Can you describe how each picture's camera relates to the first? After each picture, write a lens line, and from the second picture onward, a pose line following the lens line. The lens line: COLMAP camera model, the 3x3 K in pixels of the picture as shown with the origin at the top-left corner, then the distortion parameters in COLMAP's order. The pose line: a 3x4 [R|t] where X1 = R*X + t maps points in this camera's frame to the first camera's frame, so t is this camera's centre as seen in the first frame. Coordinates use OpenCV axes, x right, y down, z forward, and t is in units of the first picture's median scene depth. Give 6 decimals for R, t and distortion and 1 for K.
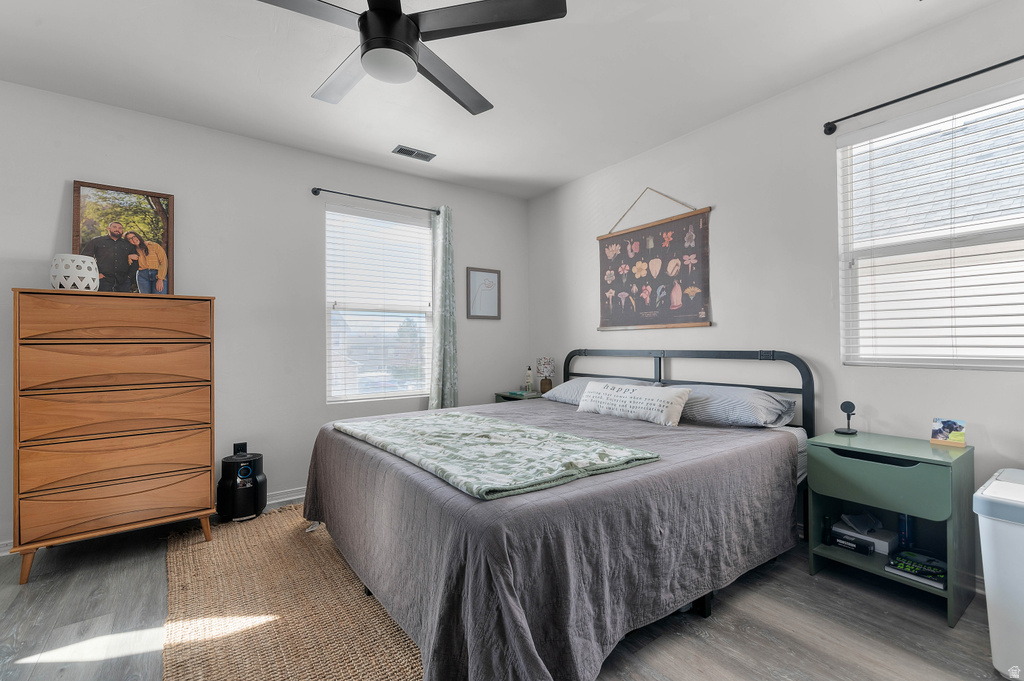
lens RADIAL K [[443.1, 0, 519.8], [0, 443.1, 340.3], [0, 0, 1]] dist [0.001980, -0.001504]
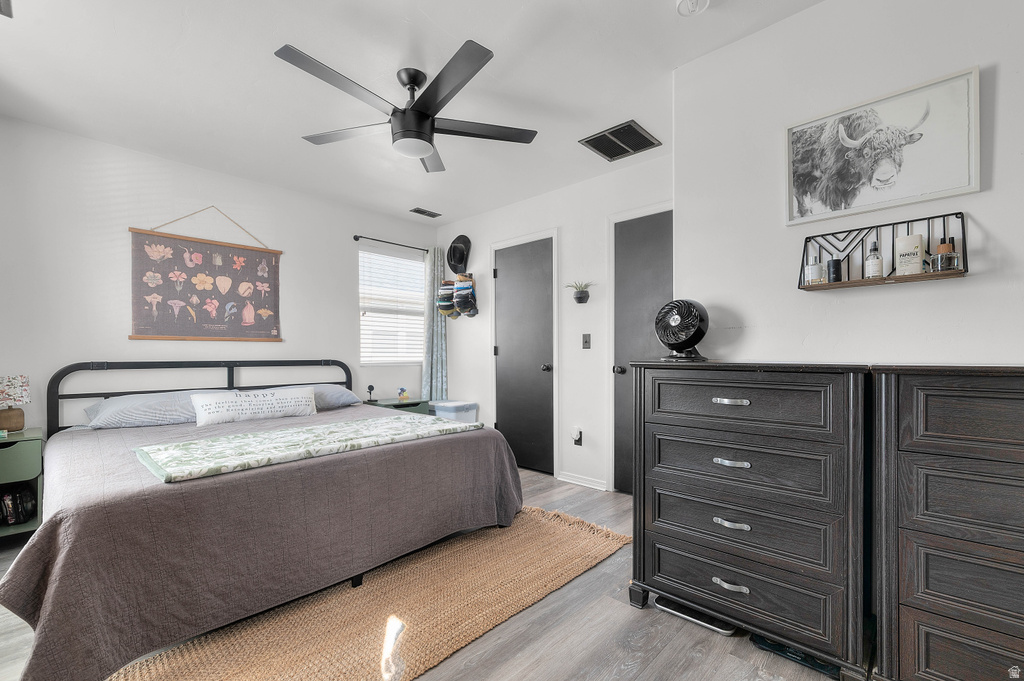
lens RADIAL K [[443.1, 0, 514.9], [0, 443.1, 351.3], [0, 0, 1]] dist [0.001980, -0.001504]
pose [[-0.166910, 0.015638, 0.985848, -0.968876], [-0.005158, 0.999847, -0.016733, 0.014373], [-0.985959, -0.007878, -0.166804, 0.530167]]
